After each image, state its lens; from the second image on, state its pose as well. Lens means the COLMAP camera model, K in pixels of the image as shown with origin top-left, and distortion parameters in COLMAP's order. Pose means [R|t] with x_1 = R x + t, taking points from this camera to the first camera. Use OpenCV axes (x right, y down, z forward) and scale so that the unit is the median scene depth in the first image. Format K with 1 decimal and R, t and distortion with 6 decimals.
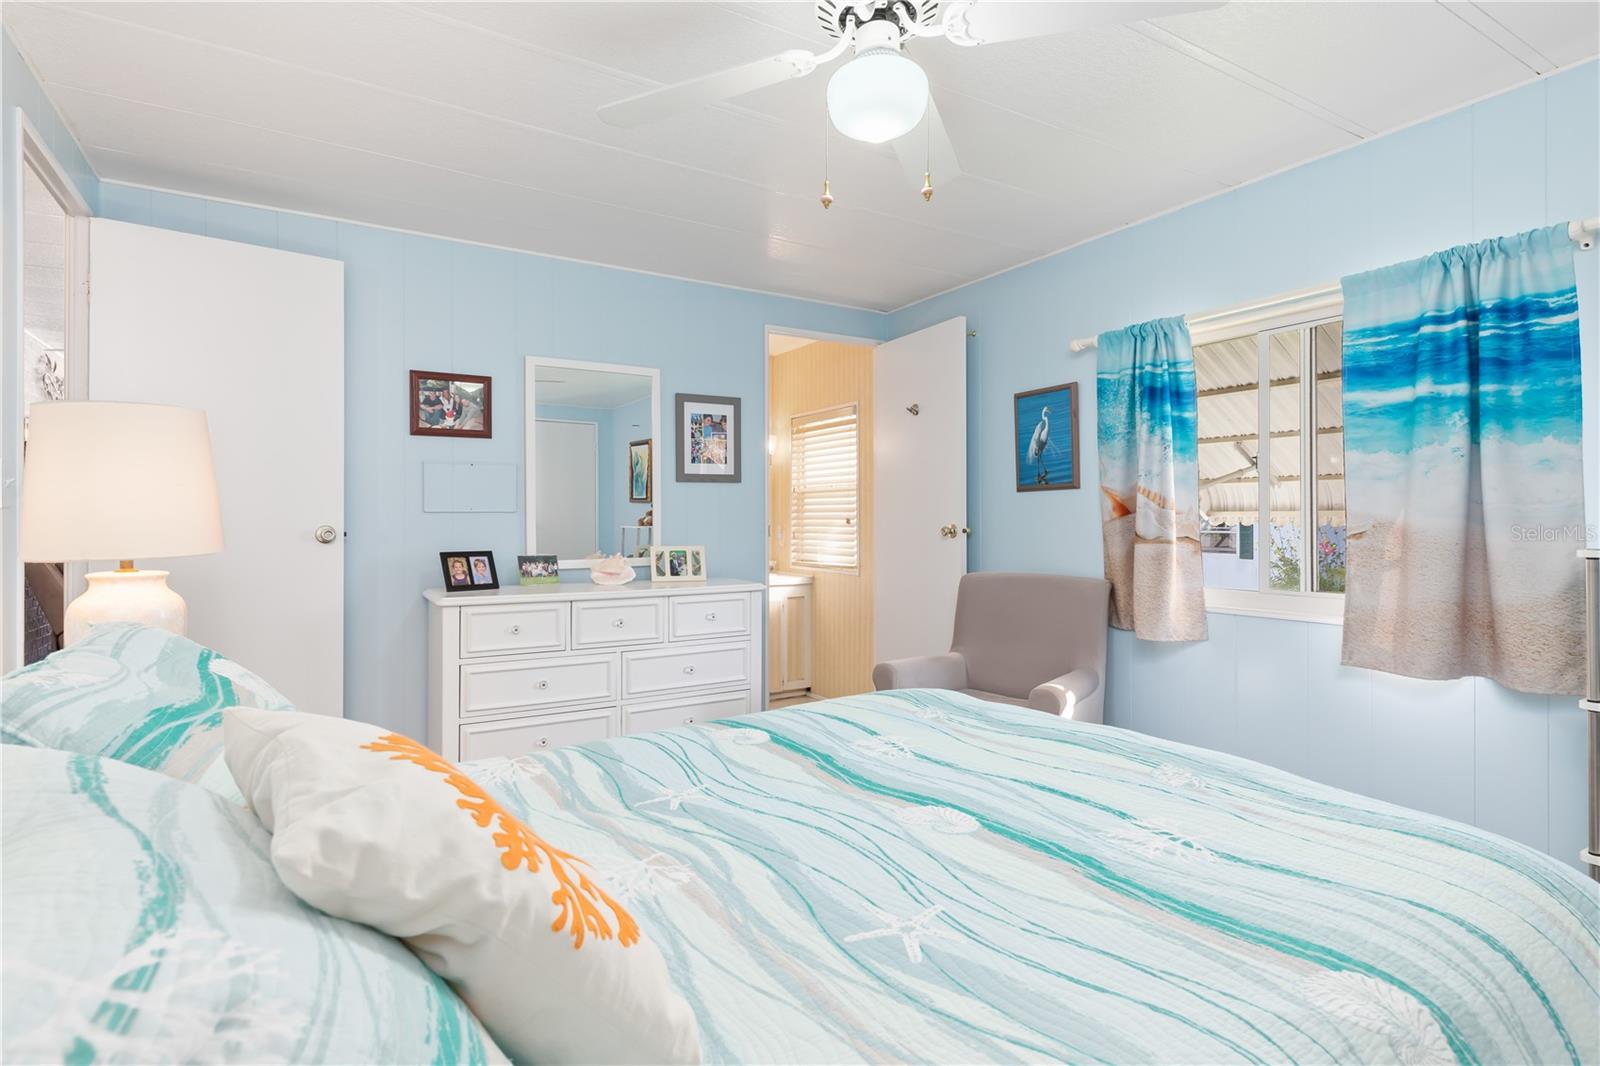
lens RADIAL K [[787.2, 0, 795.4], [0, 787.2, 520.6], [0, 0, 1]] dist [0.000750, -0.000324]
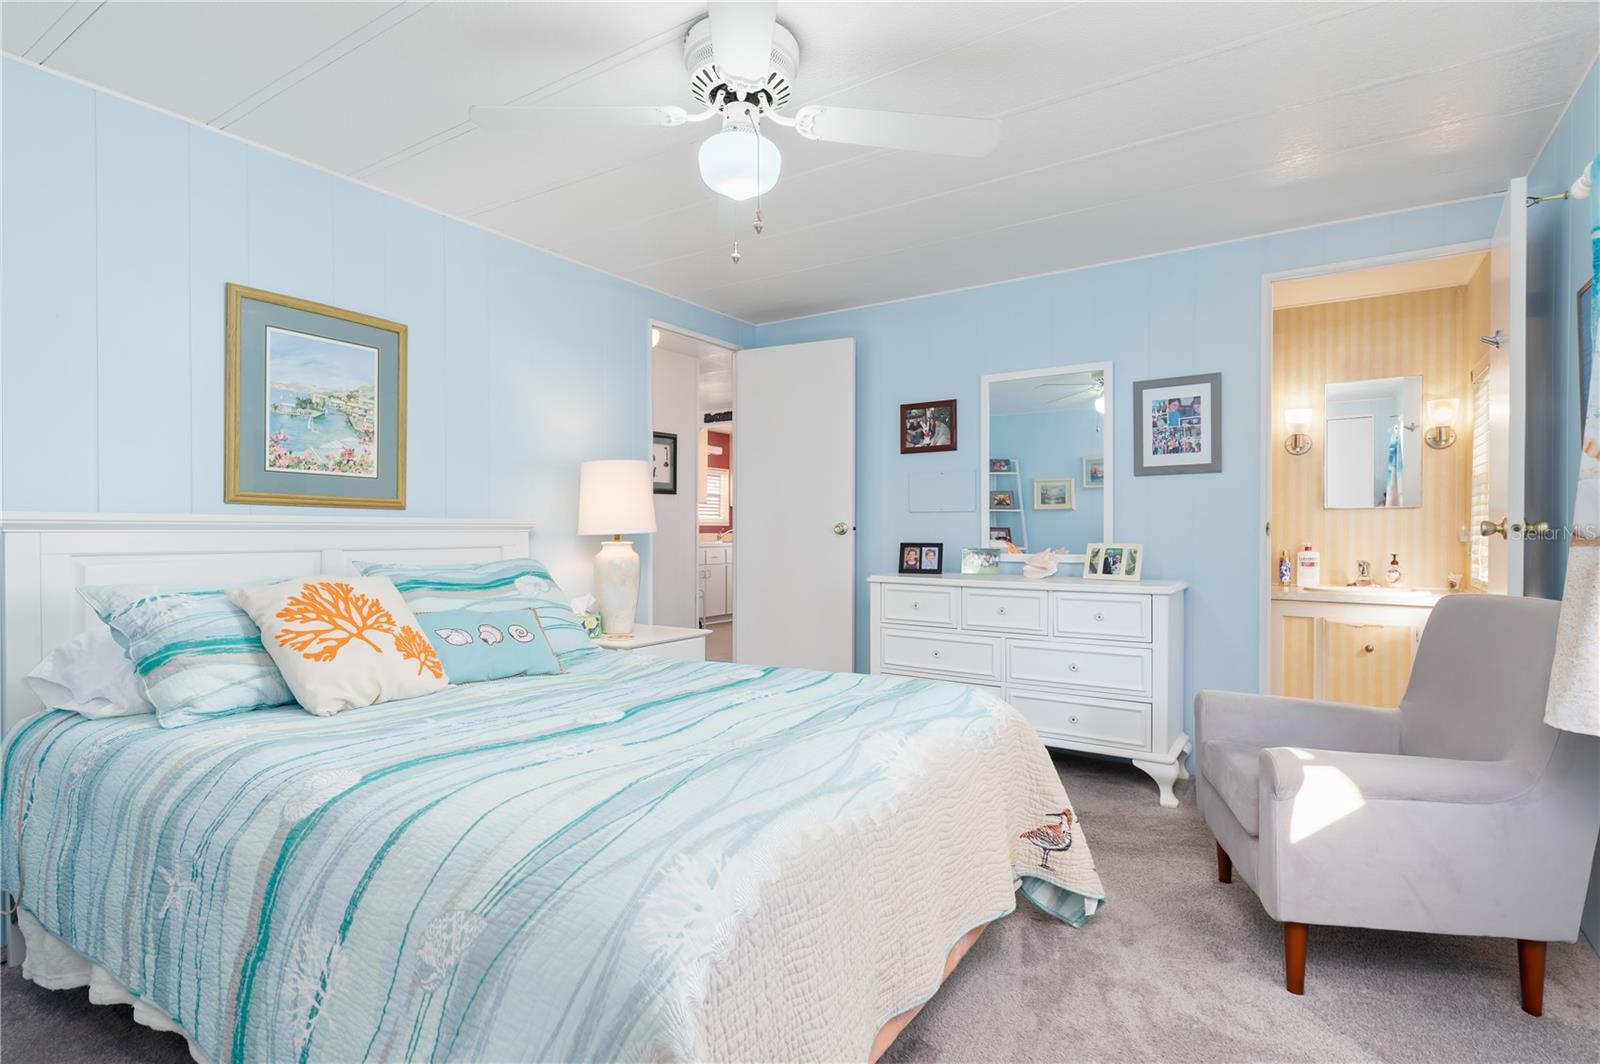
lens RADIAL K [[787.2, 0, 795.4], [0, 787.2, 519.6], [0, 0, 1]] dist [0.000750, -0.000324]
pose [[0.430289, -0.010591, -0.902629, 0.601851], [-0.000059, 0.999931, -0.011761, 0.016053], [0.902691, 0.005114, 0.430259, 0.262592]]
